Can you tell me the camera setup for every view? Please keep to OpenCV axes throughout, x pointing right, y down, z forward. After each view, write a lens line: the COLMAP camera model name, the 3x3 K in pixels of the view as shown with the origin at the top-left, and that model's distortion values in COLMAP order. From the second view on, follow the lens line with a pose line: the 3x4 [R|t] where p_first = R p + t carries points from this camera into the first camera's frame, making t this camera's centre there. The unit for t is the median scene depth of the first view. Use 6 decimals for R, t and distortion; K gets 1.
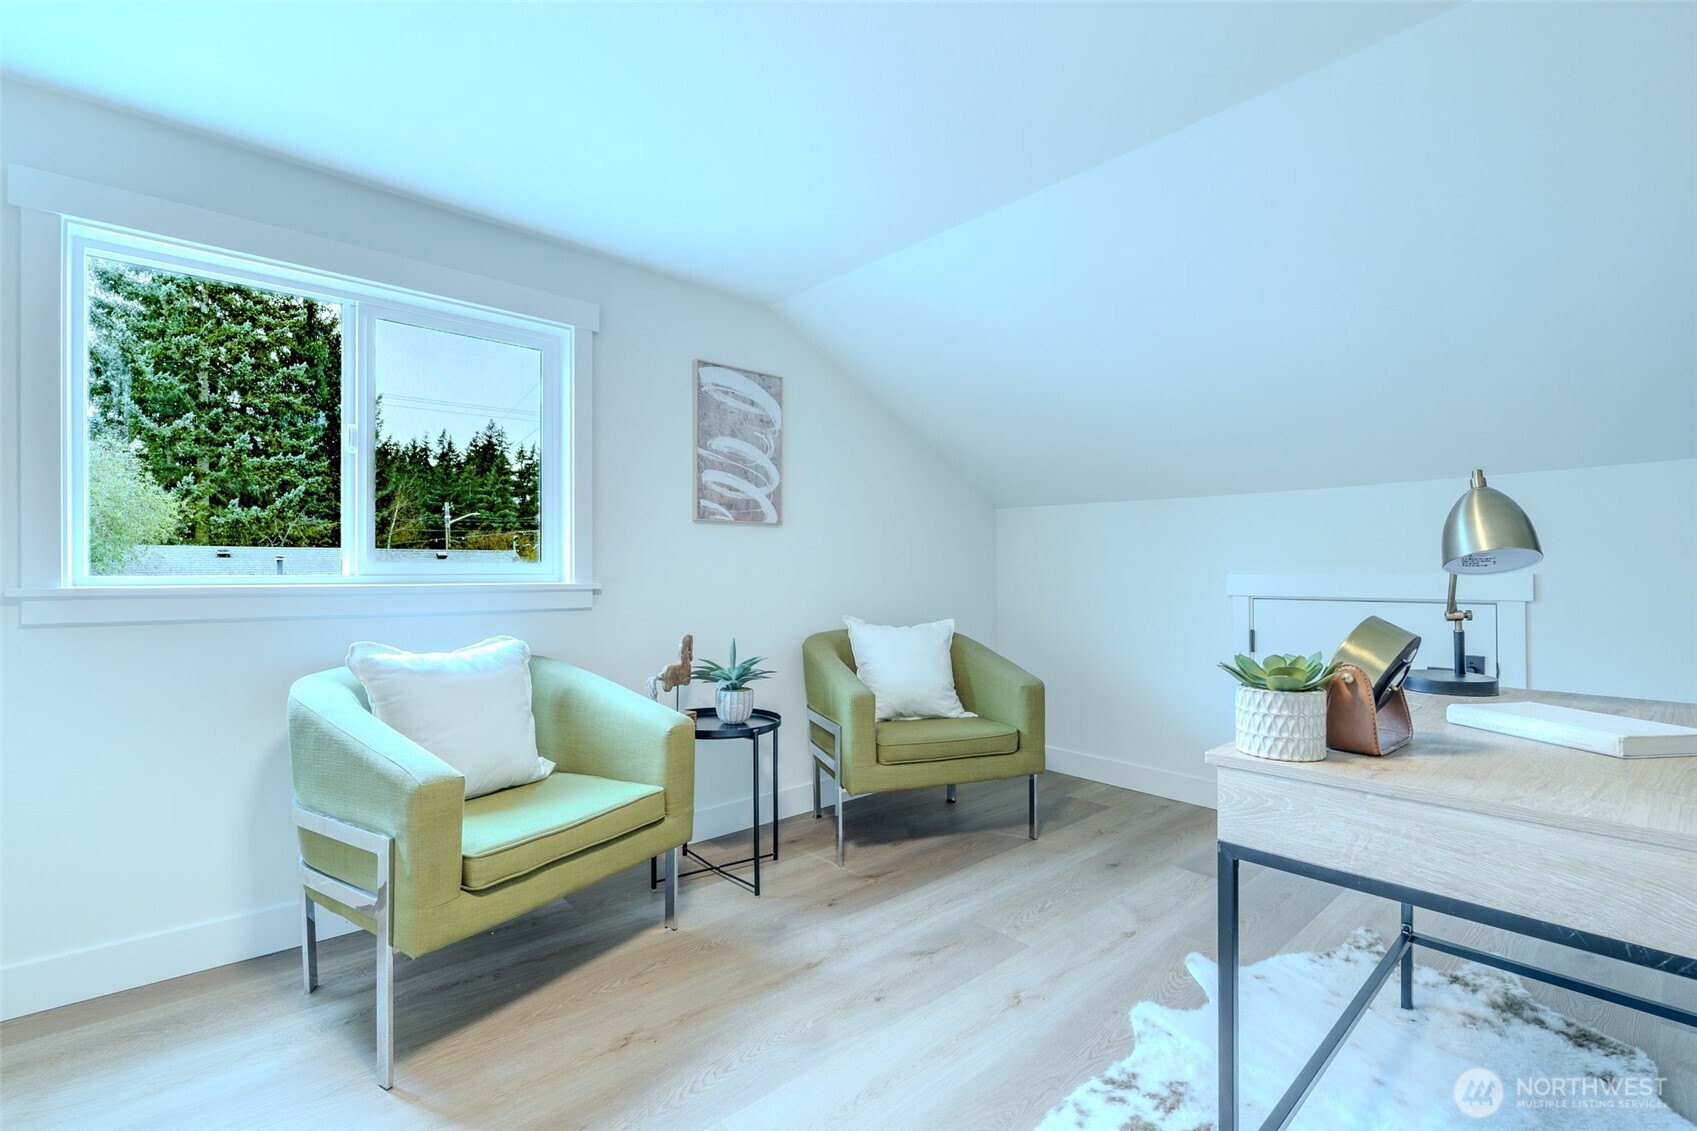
lens RADIAL K [[761.3, 0, 849.2], [0, 761.3, 562.6], [0, 0, 1]] dist [-0.000292, -0.000032]
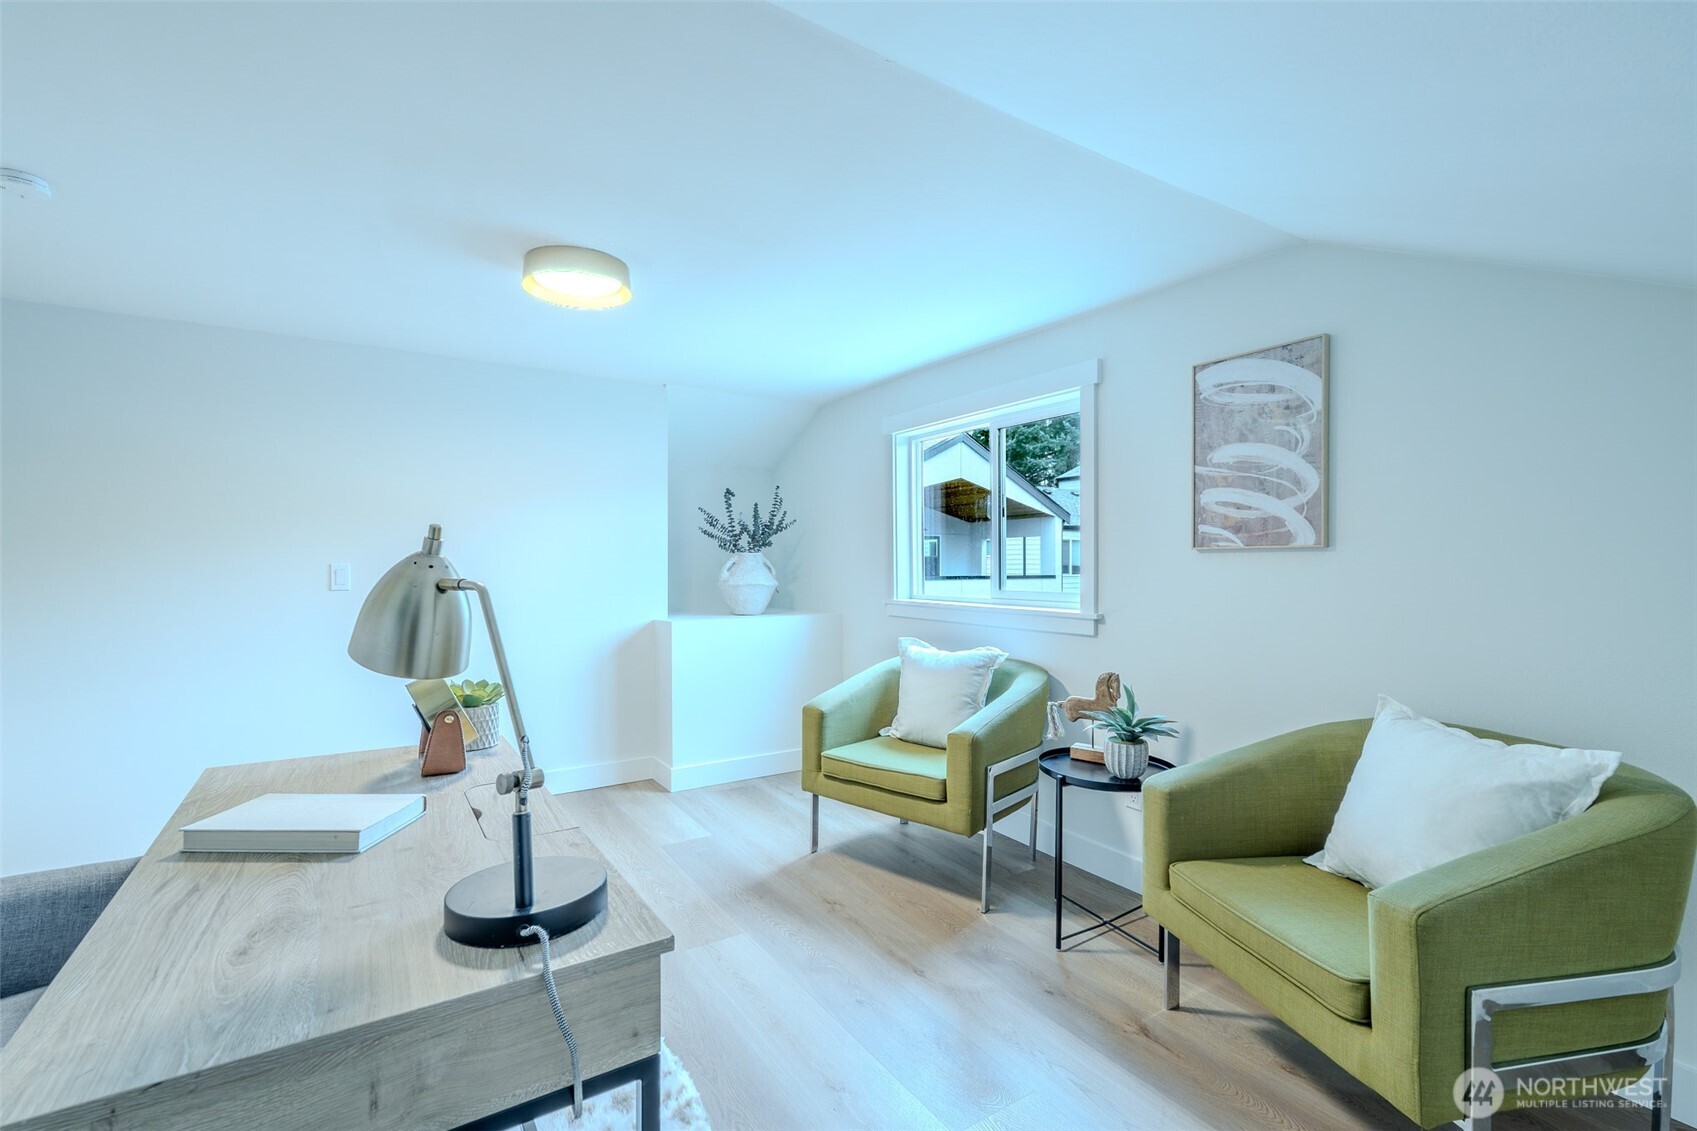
lens RADIAL K [[761.3, 0, 850.8], [0, 761.3, 567.9], [0, 0, 1]] dist [-0.000292, -0.000032]
pose [[-0.164793, -0.002487, -0.986325, 0.704132], [-0.002118, 0.999995, -0.002168, -0.030625], [0.986326, 0.001732, -0.164797, 0.733163]]
